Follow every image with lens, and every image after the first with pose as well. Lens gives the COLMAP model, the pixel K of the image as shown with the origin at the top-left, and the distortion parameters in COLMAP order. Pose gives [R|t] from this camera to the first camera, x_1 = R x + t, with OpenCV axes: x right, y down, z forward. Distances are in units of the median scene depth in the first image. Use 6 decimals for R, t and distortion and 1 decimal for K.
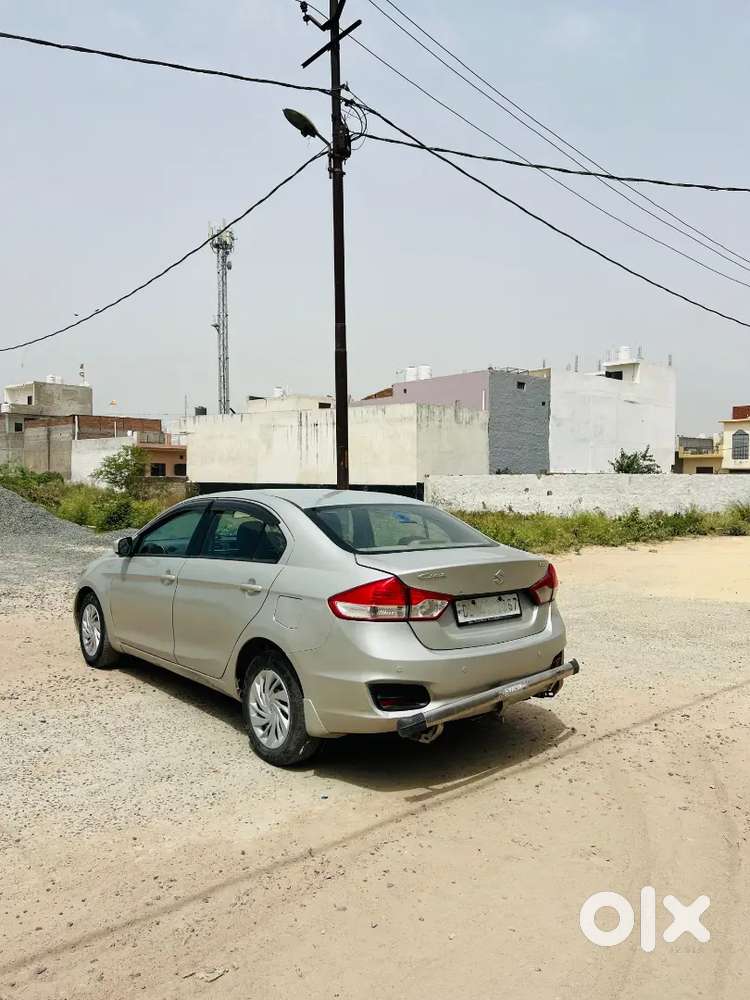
lens RADIAL K [[764.5, 0, 379.5], [0, 764.5, 495.8], [0, 0, 1]] dist [-0.000224, 0.013637]
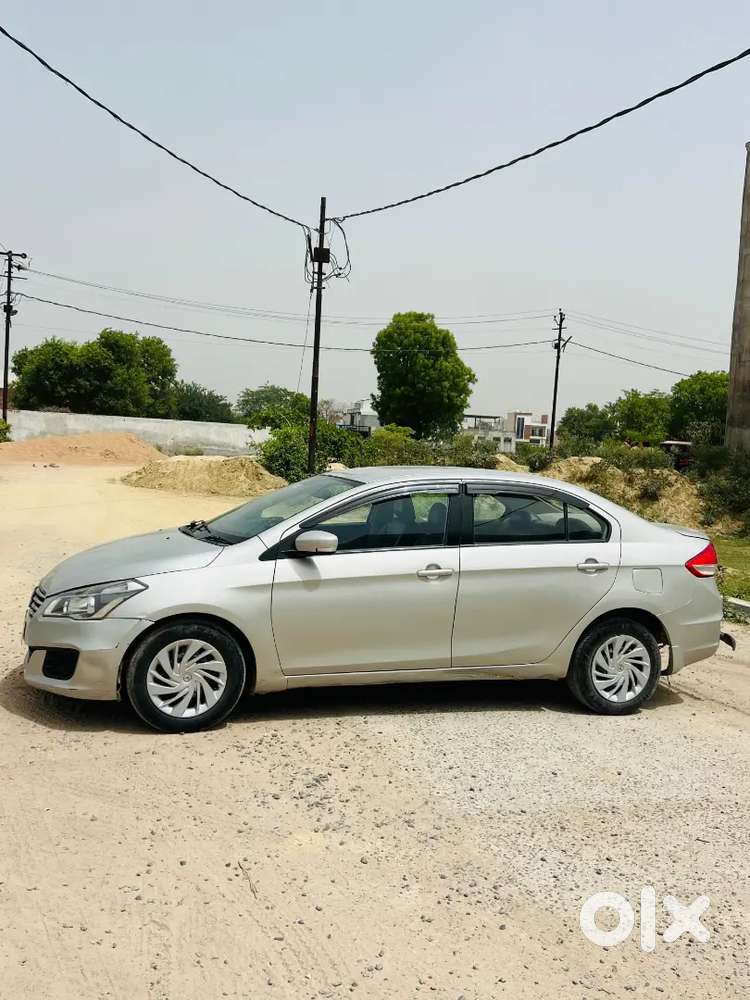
lens RADIAL K [[901.5, 0, 377.2], [0, 901.5, 497.2], [0, 0, 1]] dist [0.061581, -0.097039]
pose [[0.373734, -0.036896, 0.926802, -1.218550], [-0.033848, 0.998000, 0.053380, -0.029501], [-0.926918, -0.051321, 0.371738, 0.675694]]
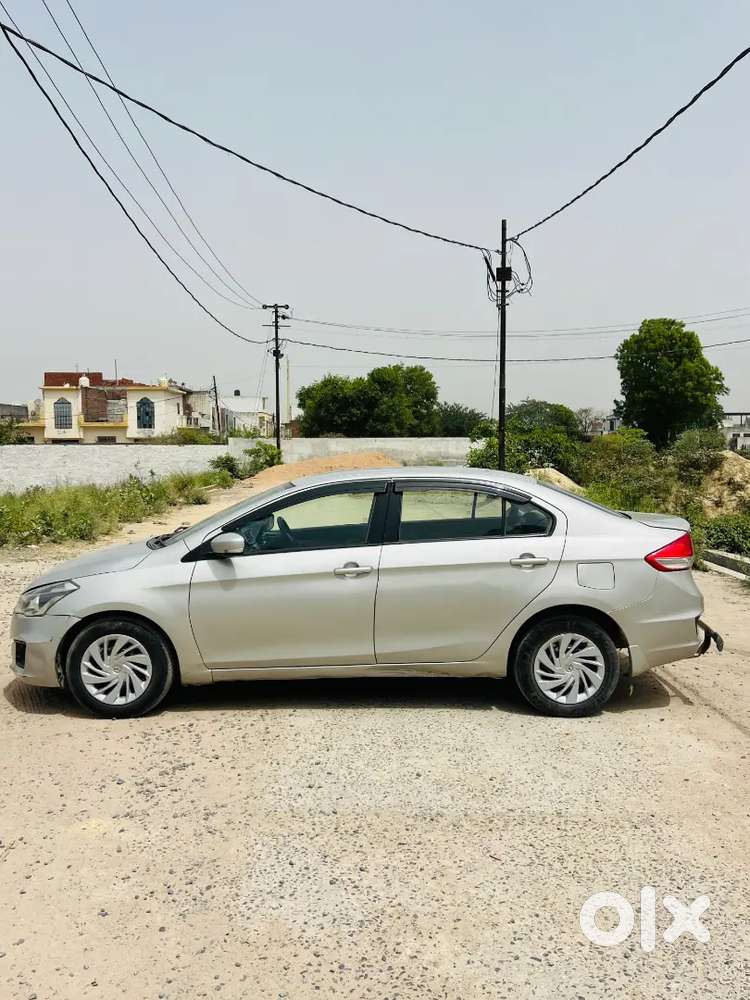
lens RADIAL K [[823.7, 0, 383.8], [0, 823.7, 503.7], [0, 0, 1]] dist [0.042595, -0.048694]
pose [[0.636400, -0.056875, 0.769260, -0.960077], [0.023308, 0.998240, 0.054522, -0.020303], [-0.771007, -0.016768, 0.636606, 0.365745]]
